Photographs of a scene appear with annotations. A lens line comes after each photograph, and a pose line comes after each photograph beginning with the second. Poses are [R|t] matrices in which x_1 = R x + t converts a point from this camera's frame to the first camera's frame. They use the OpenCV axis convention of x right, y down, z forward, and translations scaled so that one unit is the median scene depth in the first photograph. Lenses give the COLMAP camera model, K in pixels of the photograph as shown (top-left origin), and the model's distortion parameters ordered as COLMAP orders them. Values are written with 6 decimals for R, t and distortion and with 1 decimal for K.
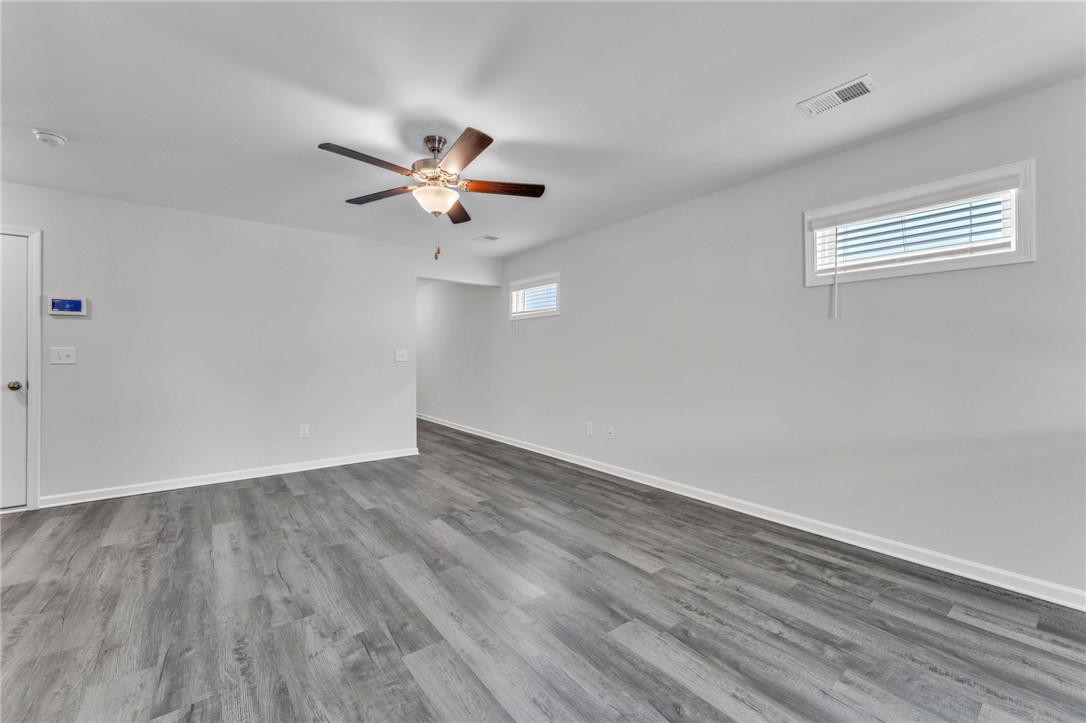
lens RADIAL K [[433.8, 0, 540.1], [0, 433.8, 357.4], [0, 0, 1]] dist [0.000913, -0.000170]
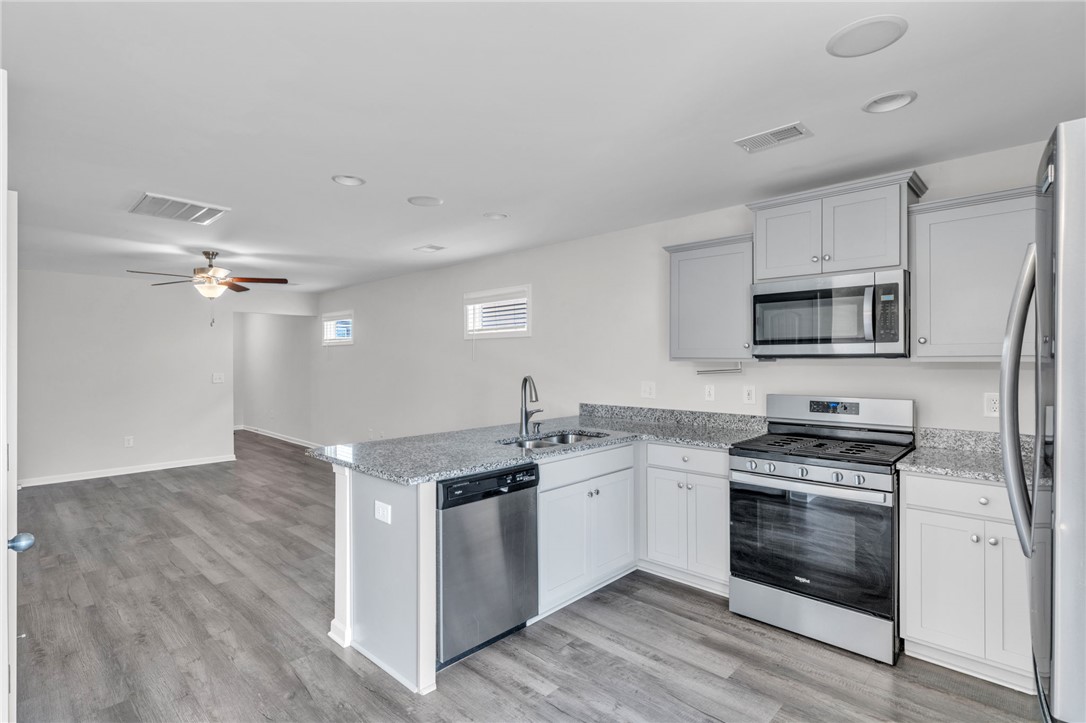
lens RADIAL K [[526.5, 0, 541.1], [0, 526.5, 357.4], [0, 0, 1]] dist [-0.001627, -0.000416]
pose [[0.989808, -0.005447, 0.142304, 0.599430], [0.006133, 0.999972, -0.004380, -0.082895], [-0.142276, 0.005208, 0.989813, -0.960386]]
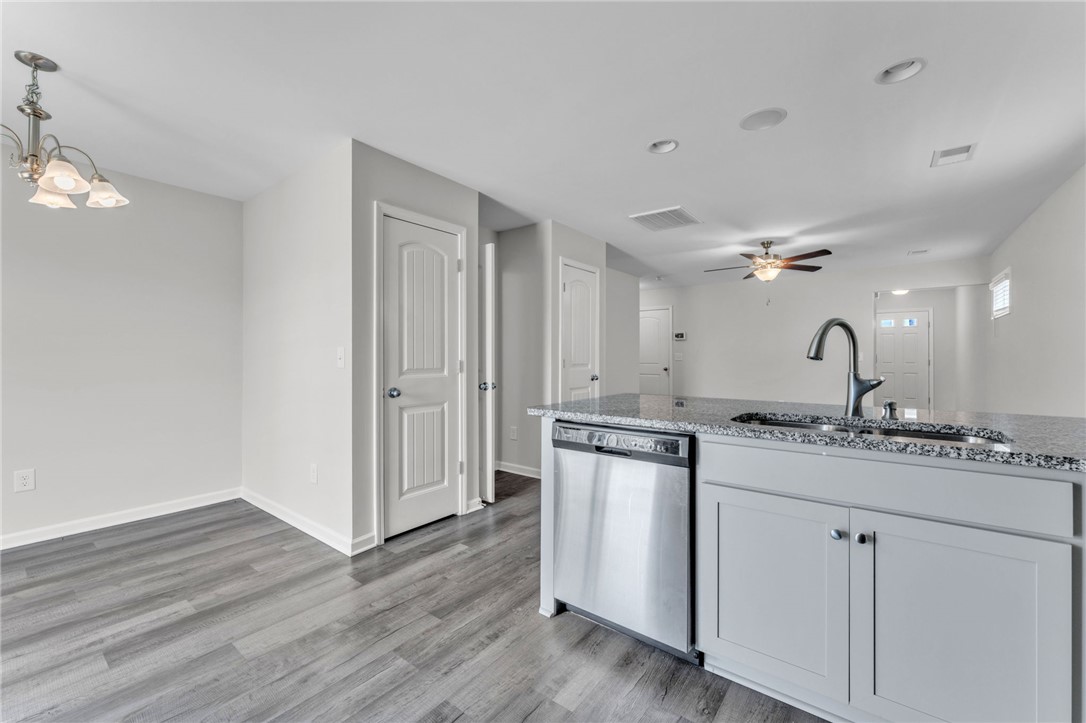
lens RADIAL K [[443.6, 0, 540.0], [0, 443.6, 359.2], [0, 0, 1]] dist [-0.000169, -0.000199]
pose [[0.246576, 0.003639, -0.969117, 1.191045], [-0.002053, 0.999993, 0.003232, 0.001715], [0.969121, 0.001193, 0.246582, -0.368281]]
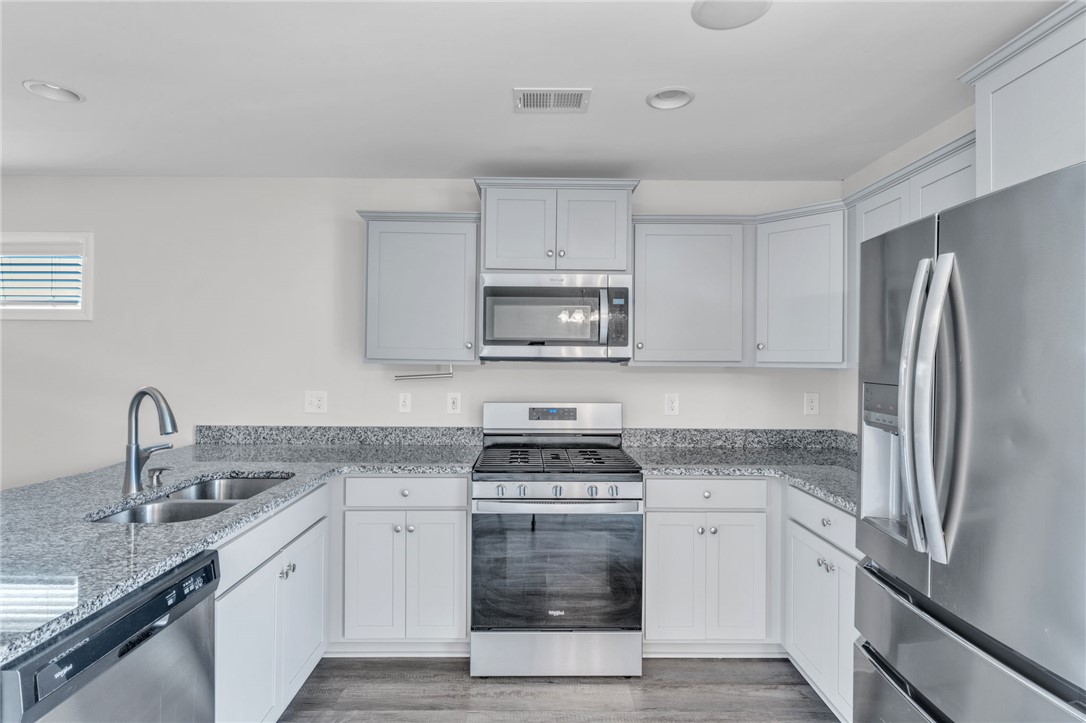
lens RADIAL K [[547.8, 0, 540.2], [0, 547.8, 356.4], [0, 0, 1]] dist [-0.000544, -0.000123]
pose [[0.608096, 0.008989, 0.793813, 0.496062], [-0.005946, 0.999959, -0.006768, -0.084879], [-0.793842, -0.000605, 0.608124, -0.621059]]
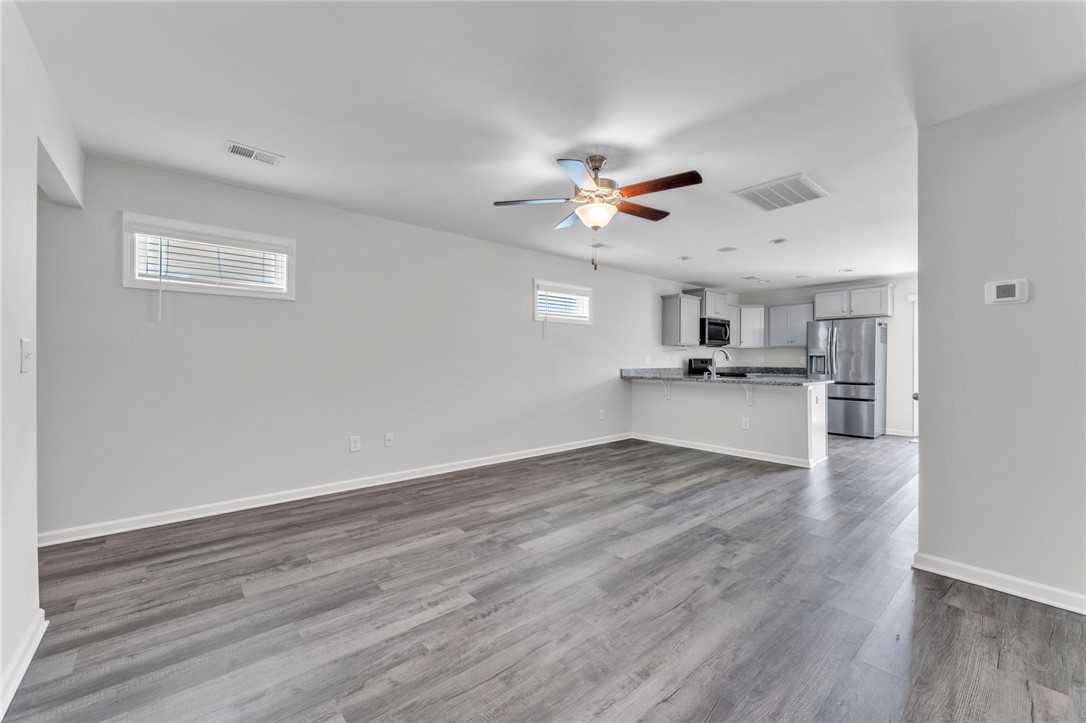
lens RADIAL K [[433.8, 0, 540.1], [0, 433.8, 357.4], [0, 0, 1]] dist [0.000913, -0.000170]
pose [[-0.047013, 0.003924, 0.998887, -1.141338], [-0.001603, 0.999991, -0.004003, -0.001876], [-0.998893, -0.001789, -0.047006, 1.027896]]
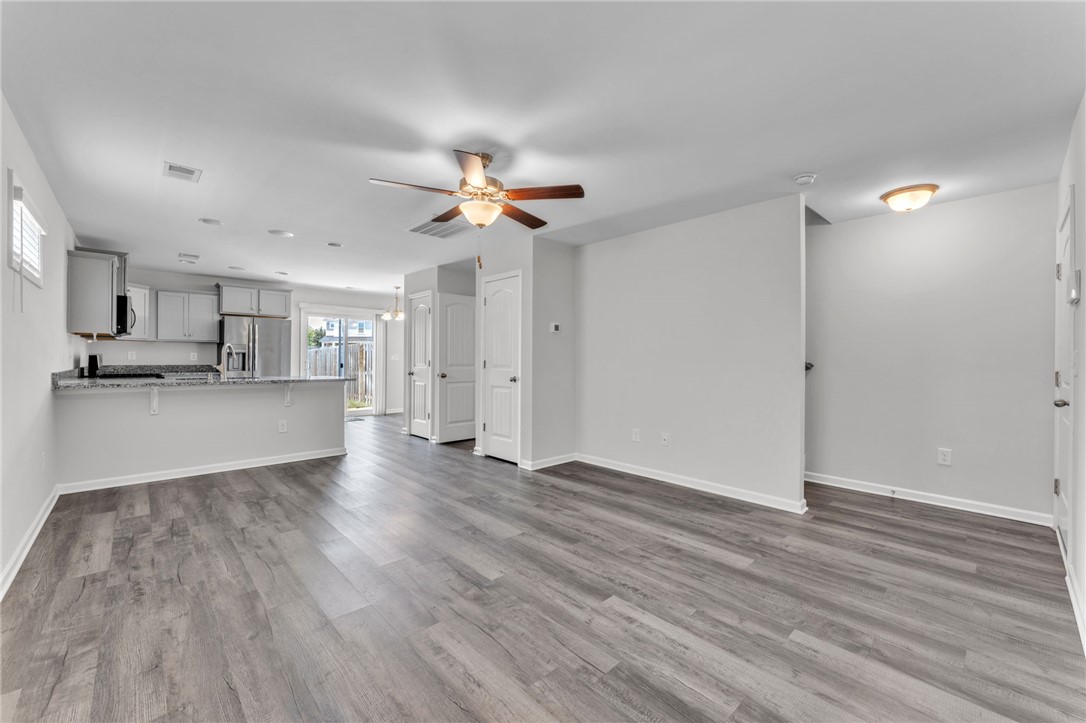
lens RADIAL K [[433.8, 0, 540.1], [0, 433.8, 357.4], [0, 0, 1]] dist [0.000913, -0.000170]
pose [[-0.996163, -0.008180, -0.087137, -0.254879], [-0.008146, 0.999967, -0.000741, -0.006678], [0.087140, -0.000029, -0.996196, 1.797837]]
